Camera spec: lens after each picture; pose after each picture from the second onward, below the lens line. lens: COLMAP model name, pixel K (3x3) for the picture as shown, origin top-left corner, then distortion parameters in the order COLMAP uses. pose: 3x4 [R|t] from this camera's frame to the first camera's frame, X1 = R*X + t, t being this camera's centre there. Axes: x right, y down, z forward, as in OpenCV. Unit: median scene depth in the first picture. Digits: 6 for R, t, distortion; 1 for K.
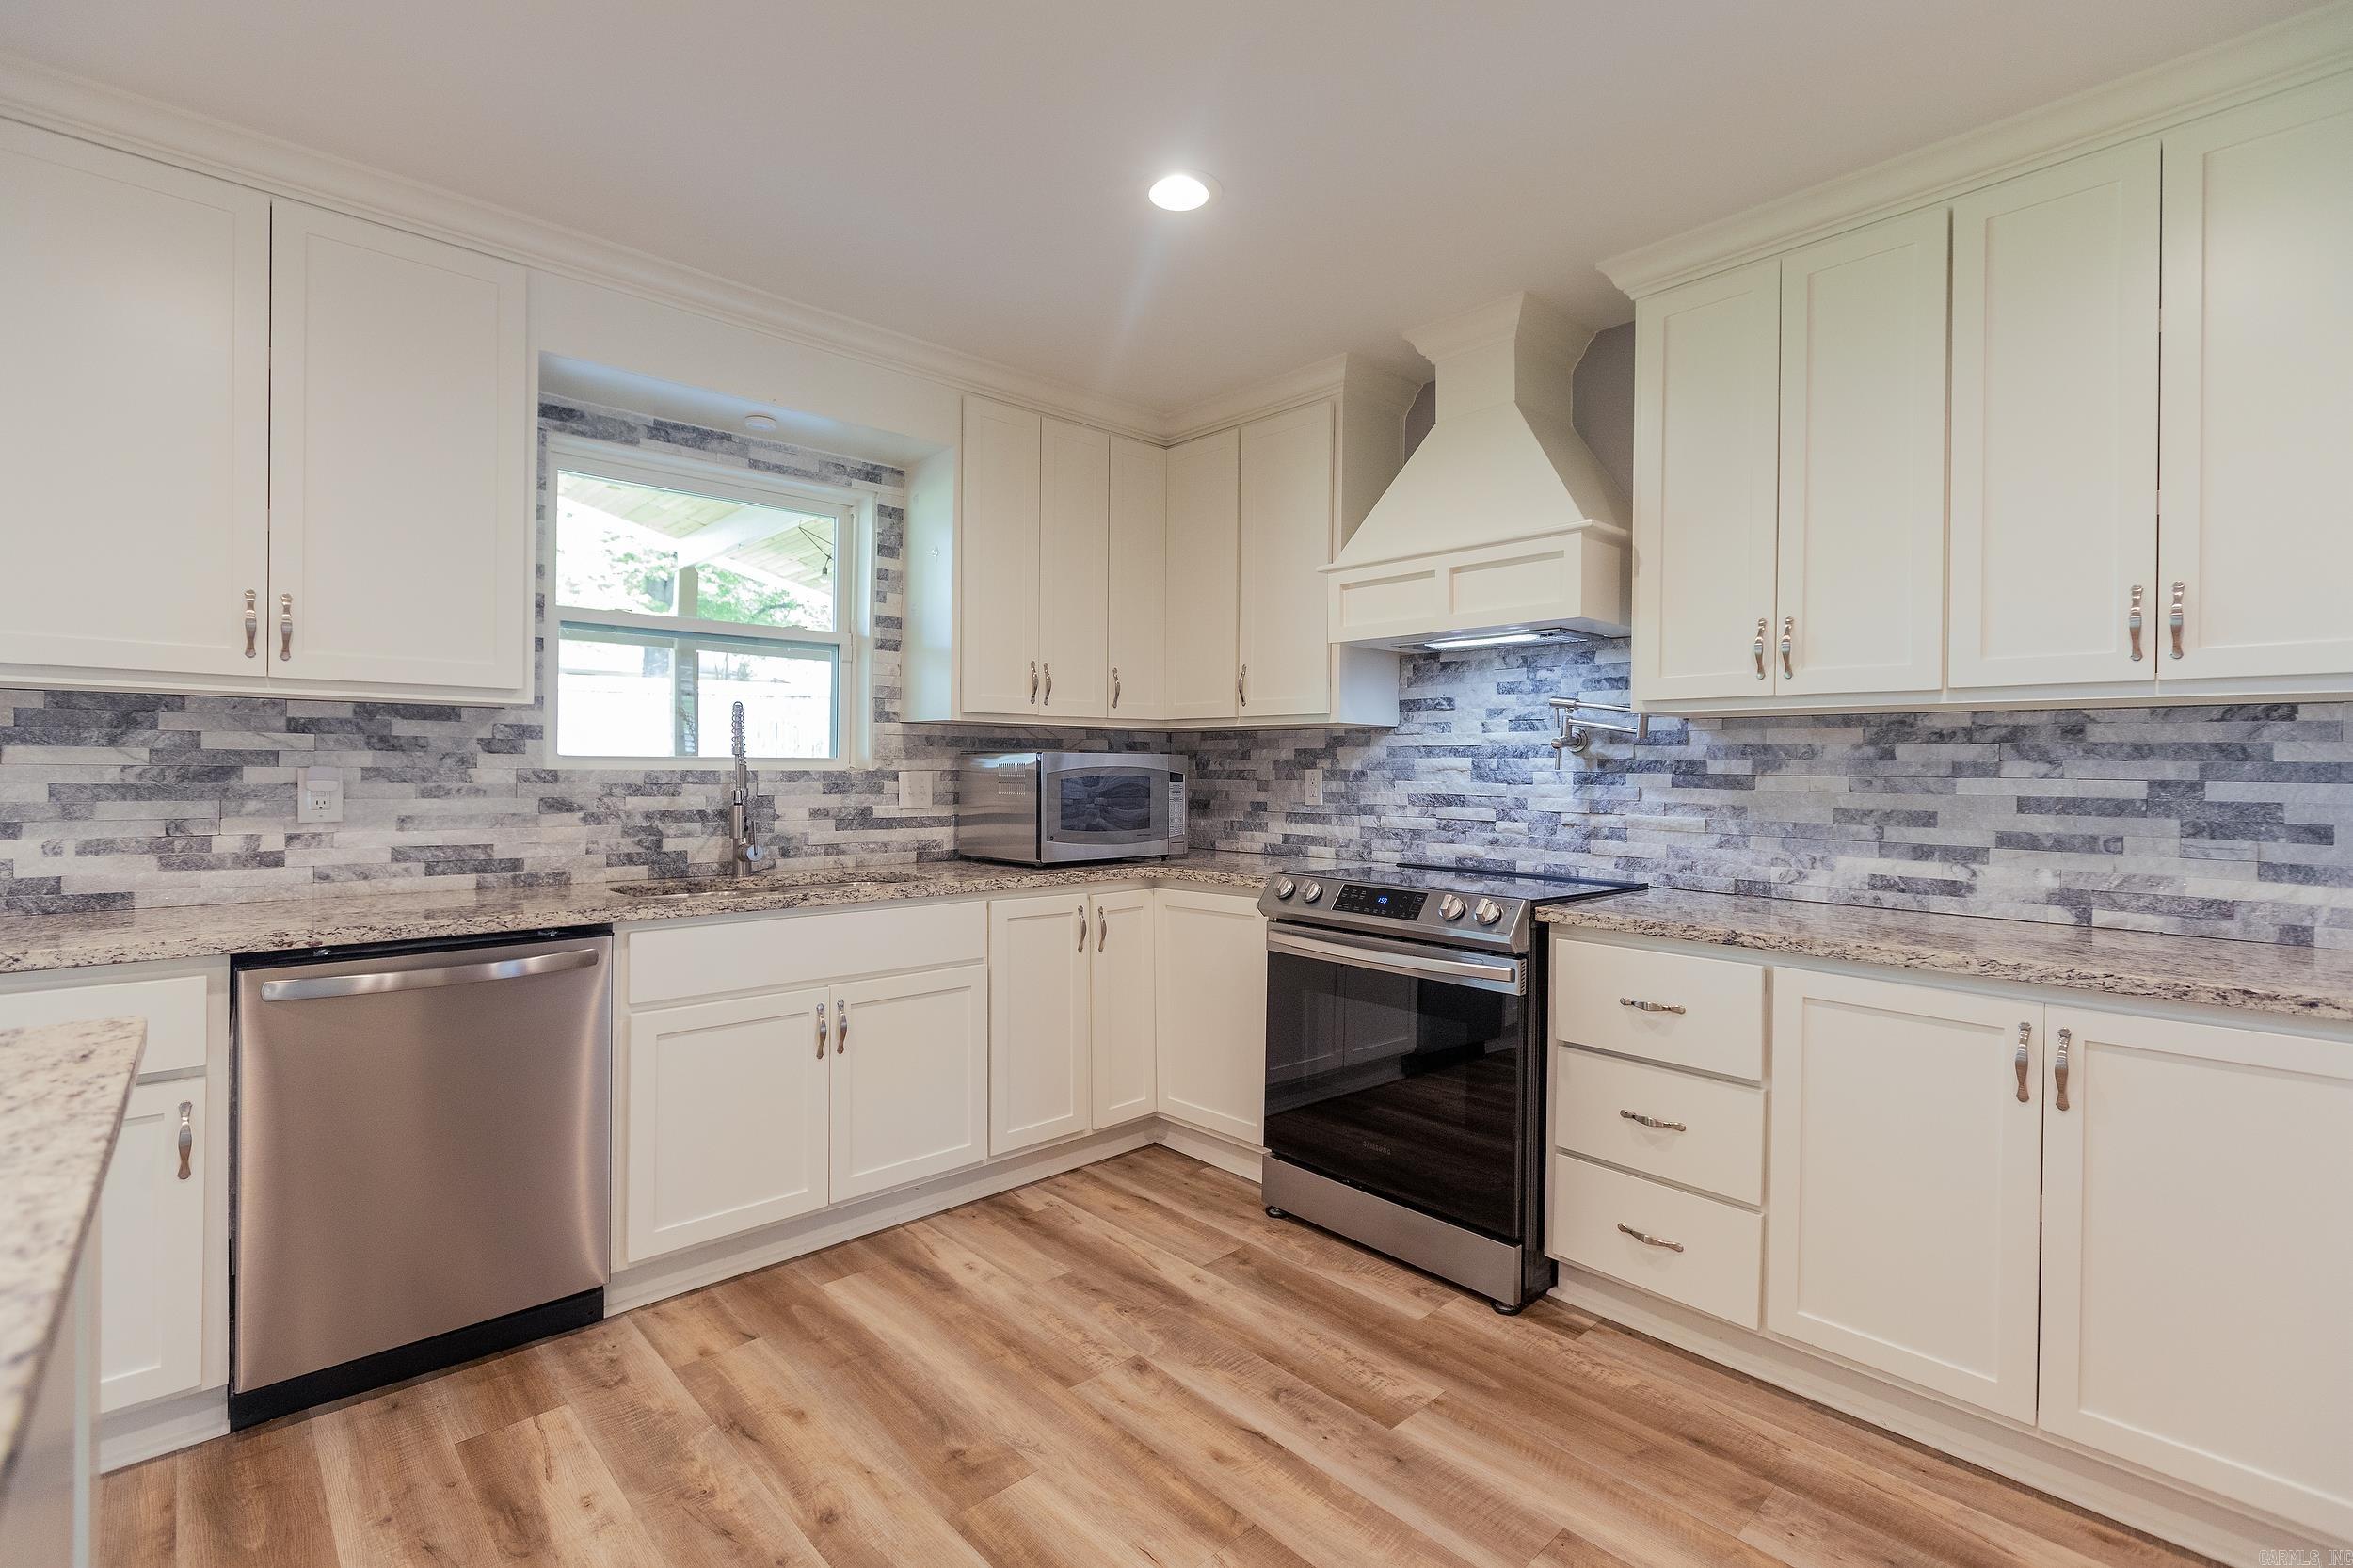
lens RADIAL K [[1063.4, 0, 1293.5], [0, 1063.4, 779.0], [0, 0, 1]] dist [-0.003280, -0.000567]
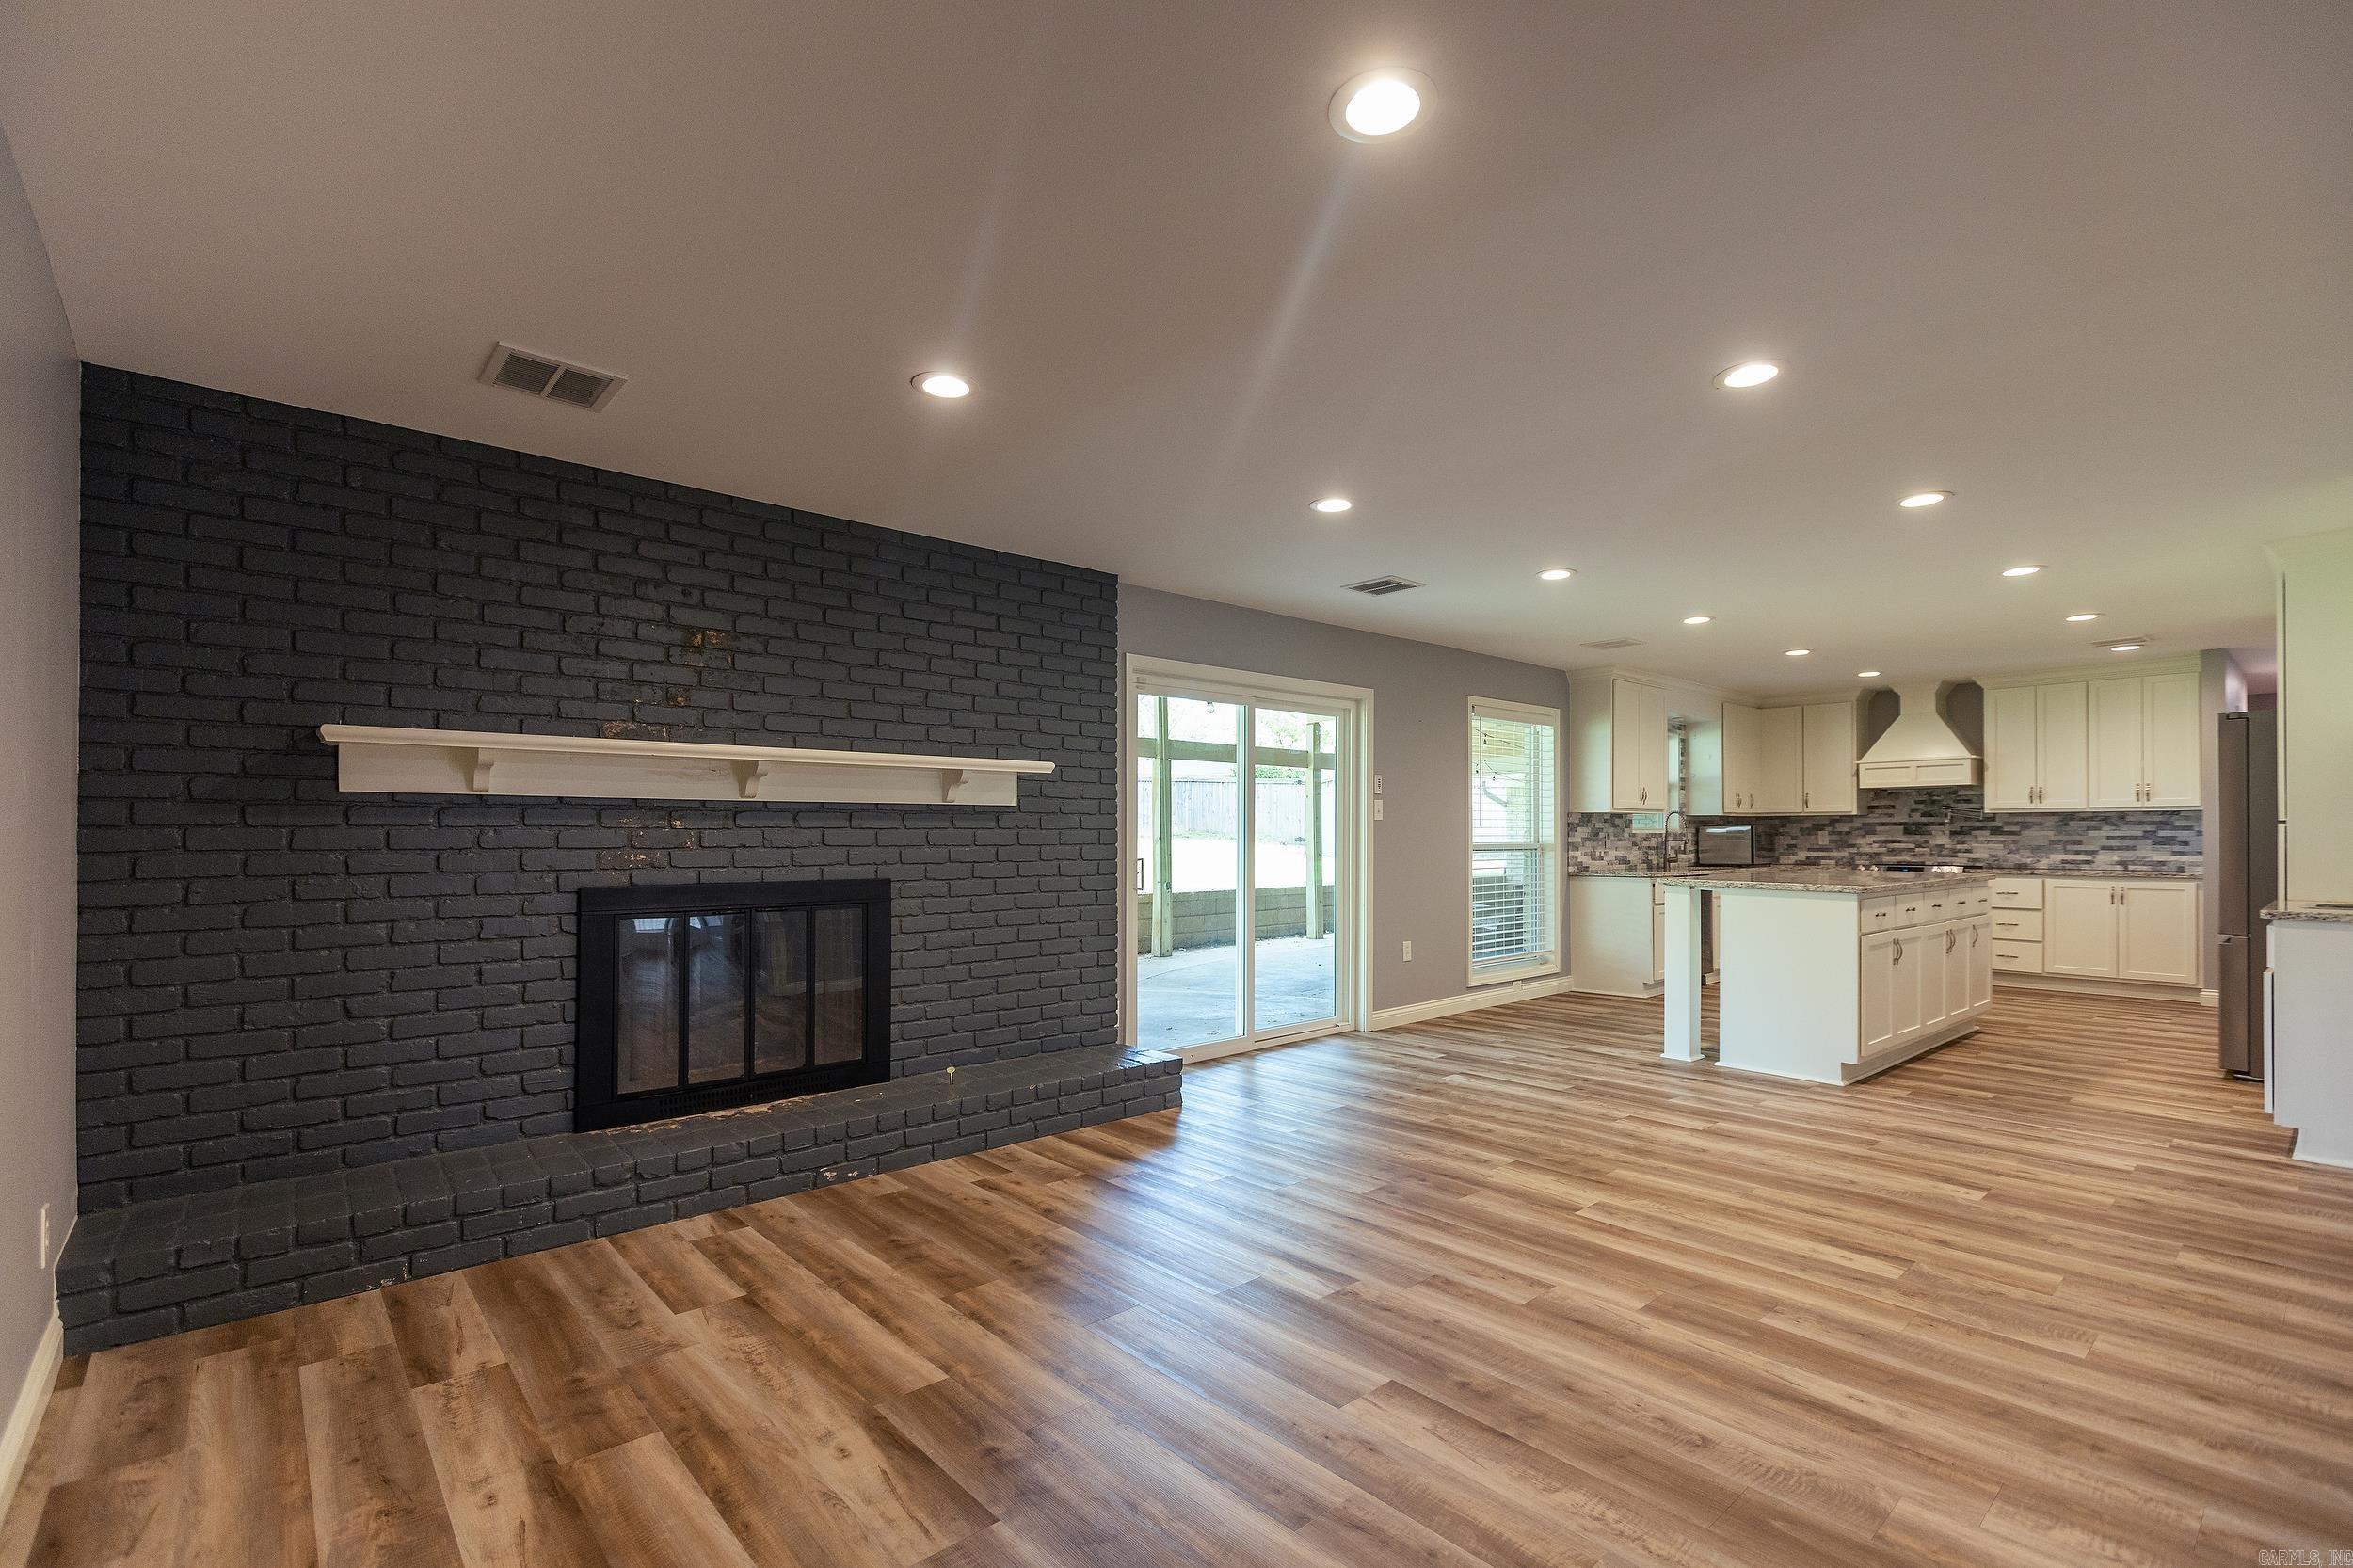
lens RADIAL K [[1063.4, 0, 1269.9], [0, 1063.4, 831.3], [0, 0, 1]] dist [-0.003280, -0.000567]
pose [[0.999288, -0.009610, -0.036497, -1.719524], [0.009101, 0.999859, -0.014087, 0.022194], [0.036627, 0.013745, 0.999234, -2.295984]]
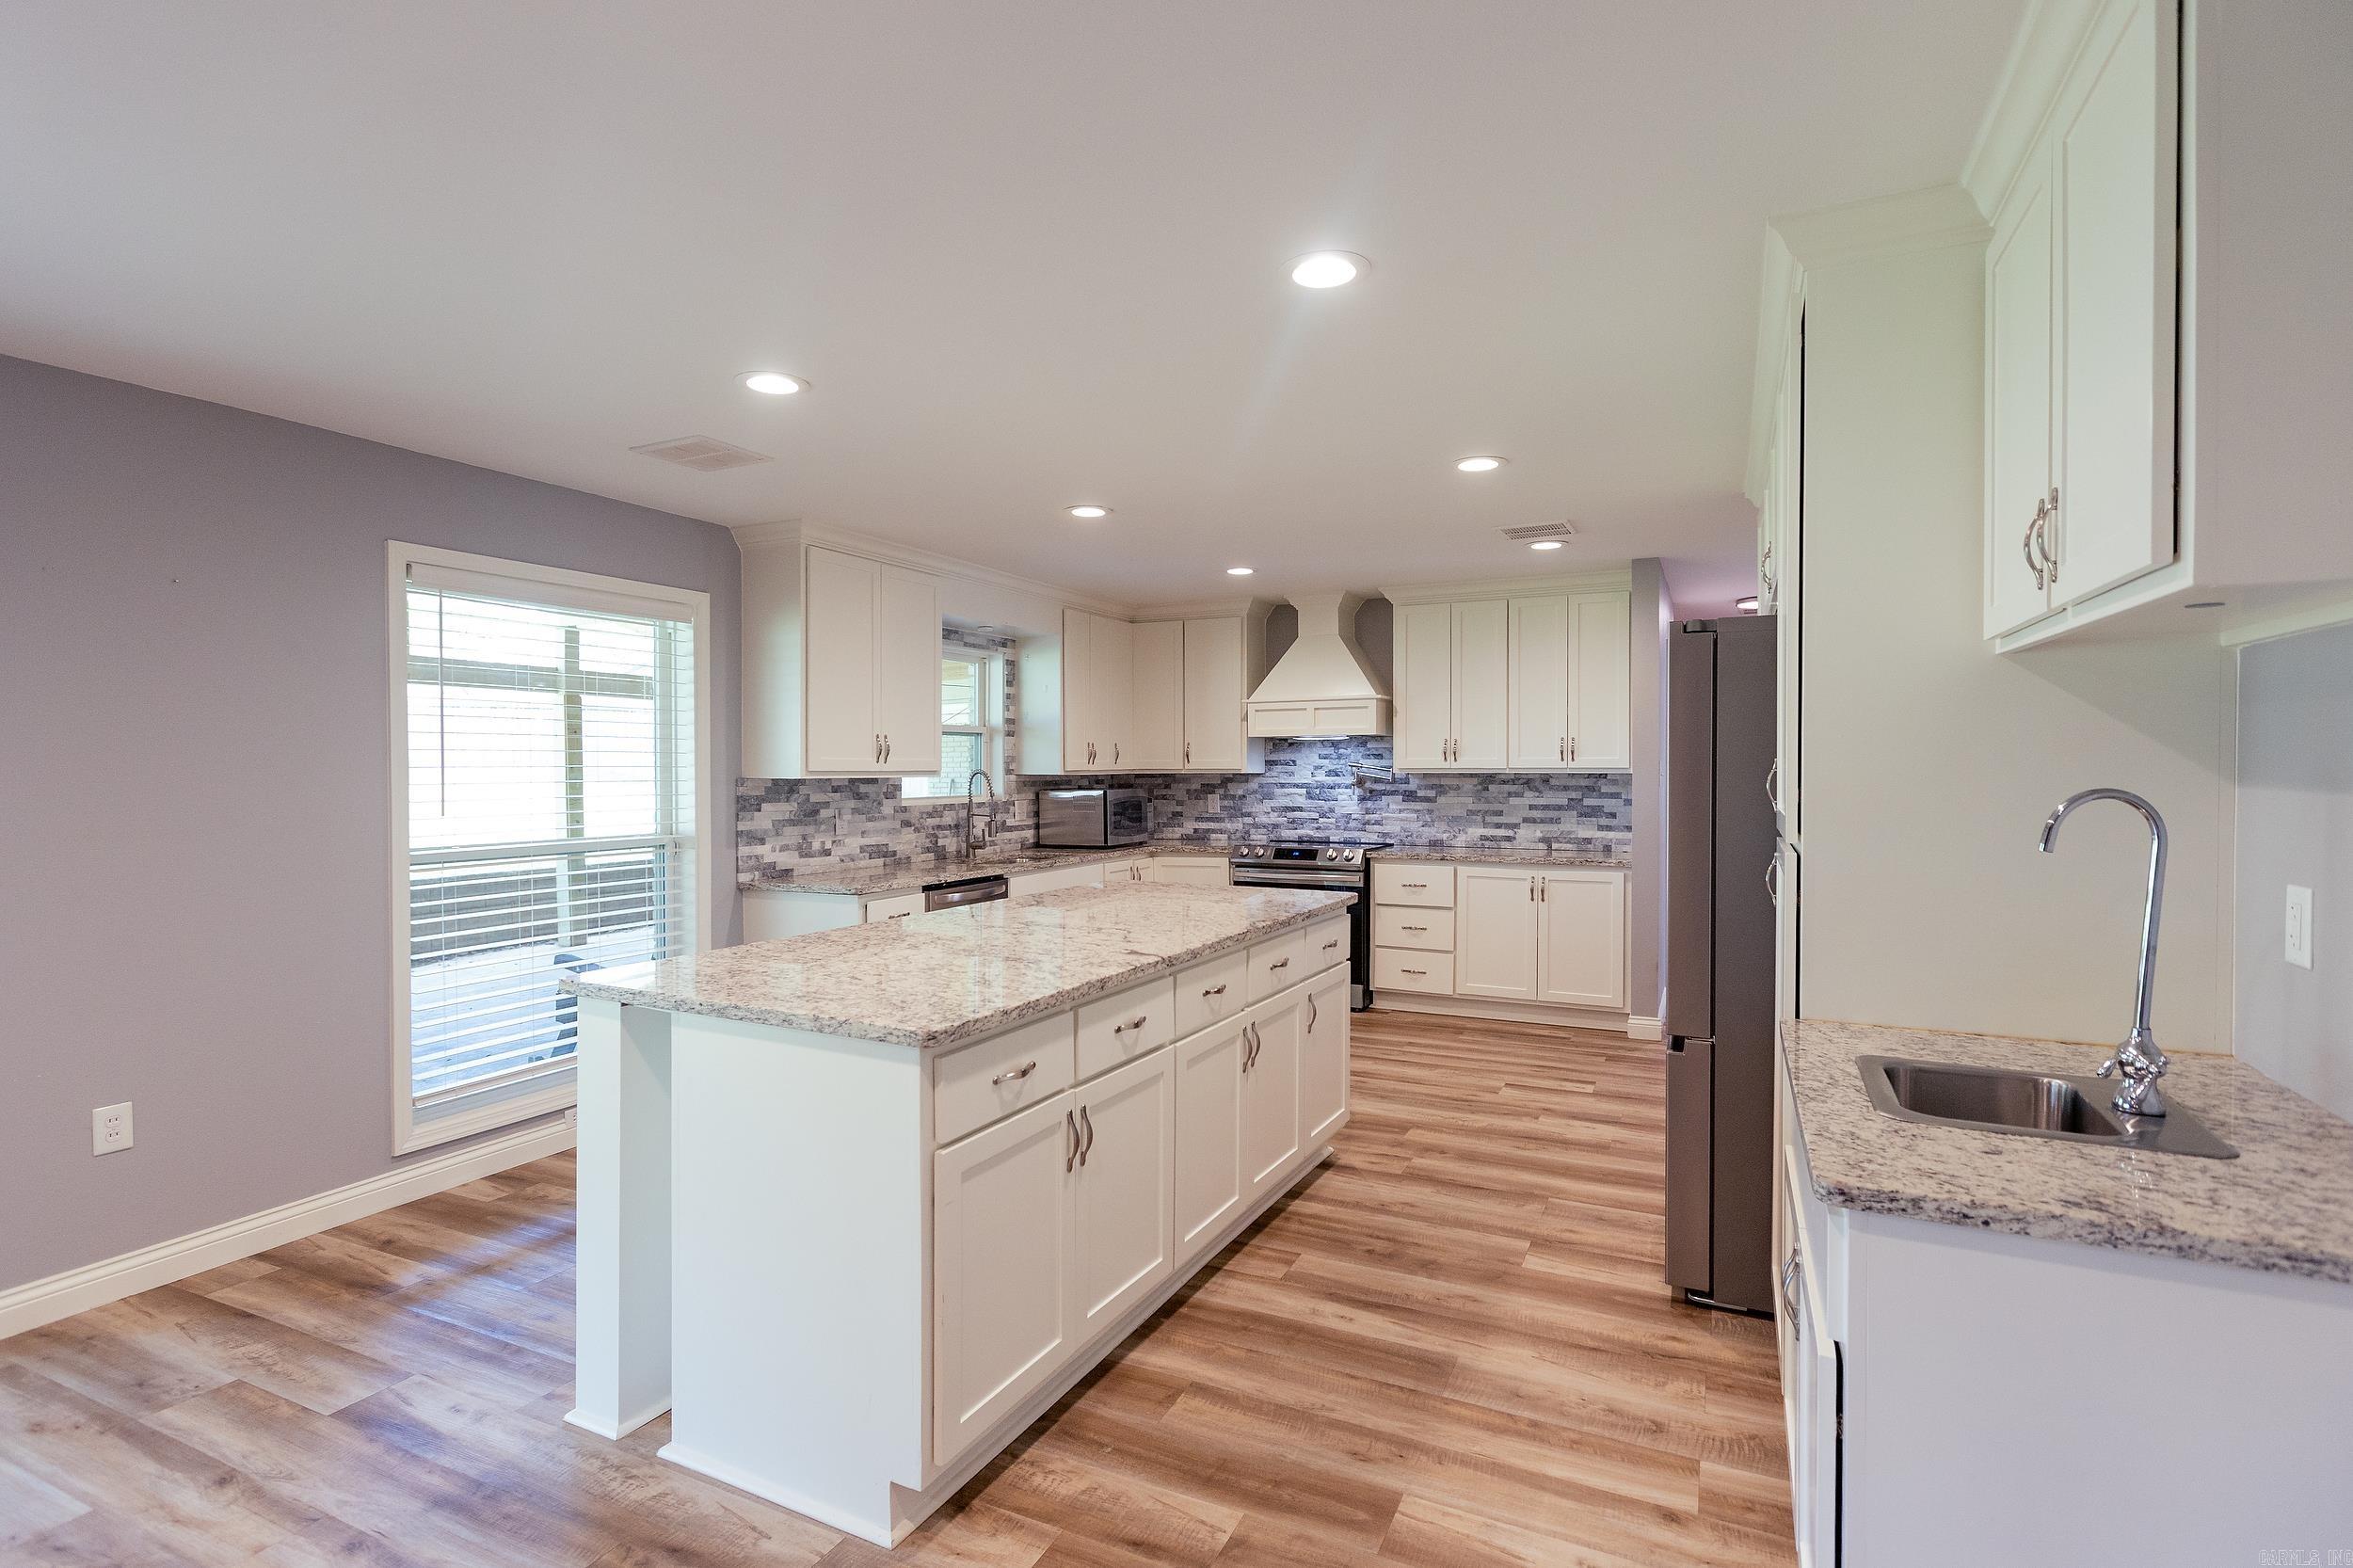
lens RADIAL K [[1063.4, 0, 1237.7], [0, 1063.4, 790.7], [0, 0, 1]] dist [-0.003280, -0.000567]
pose [[0.943216, -0.019155, 0.331628, -0.792027], [0.015270, 0.999781, 0.014318, -0.058268], [-0.331829, -0.008441, 0.943302, -1.131864]]
